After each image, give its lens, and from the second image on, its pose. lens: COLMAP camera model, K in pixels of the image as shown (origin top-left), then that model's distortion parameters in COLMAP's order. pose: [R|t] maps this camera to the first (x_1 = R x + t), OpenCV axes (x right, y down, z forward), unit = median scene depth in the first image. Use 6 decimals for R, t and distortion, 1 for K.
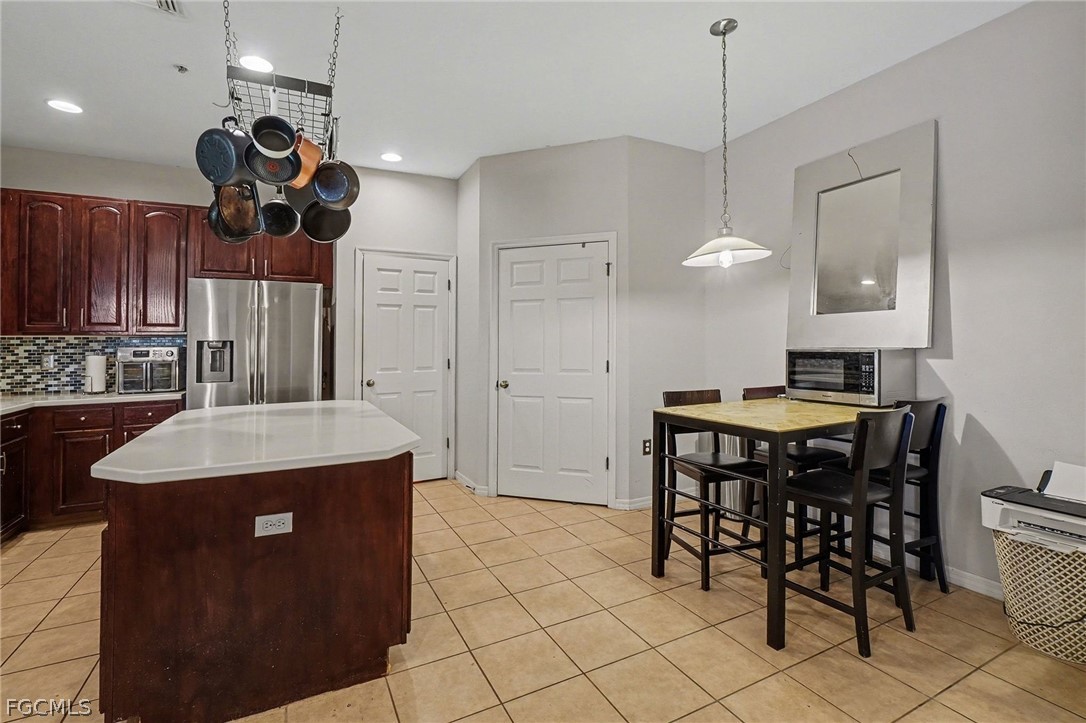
lens RADIAL K [[483.8, 0, 550.2], [0, 483.8, 338.3], [0, 0, 1]] dist [-0.005065, -0.001619]
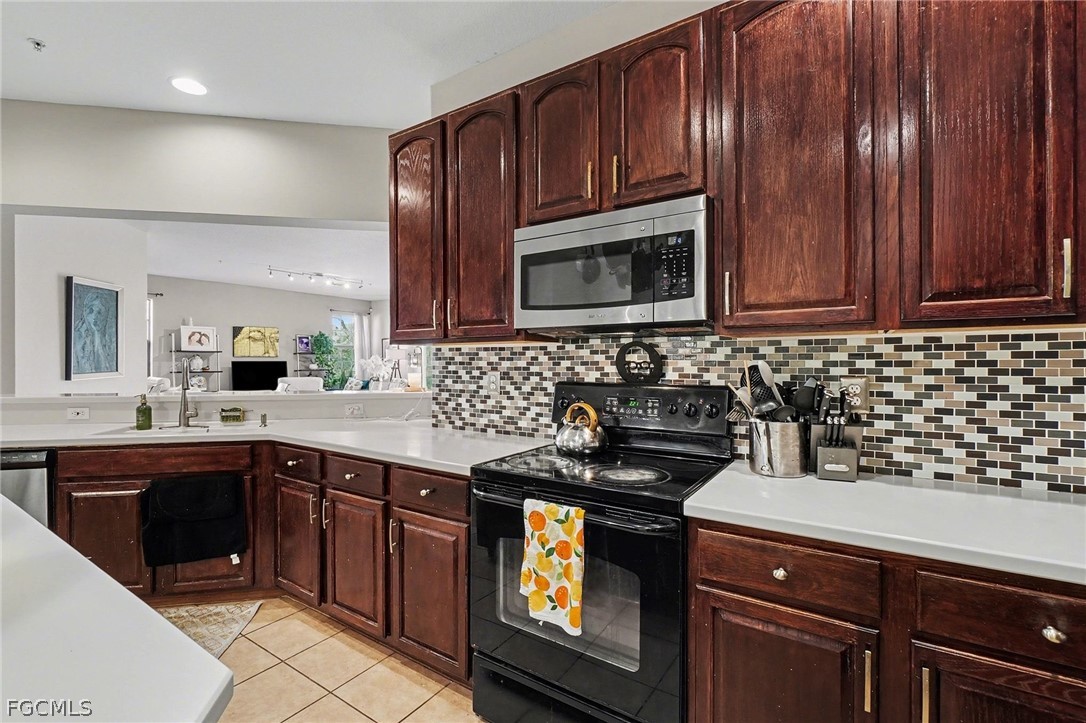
lens RADIAL K [[483.8, 0, 521.1], [0, 483.8, 357.3], [0, 0, 1]] dist [-0.005065, -0.001619]
pose [[-0.877143, 0.006877, -0.480181, -0.562591], [0.015477, 0.999783, -0.013951, 0.012803], [0.479980, -0.019669, -0.877059, 0.901337]]
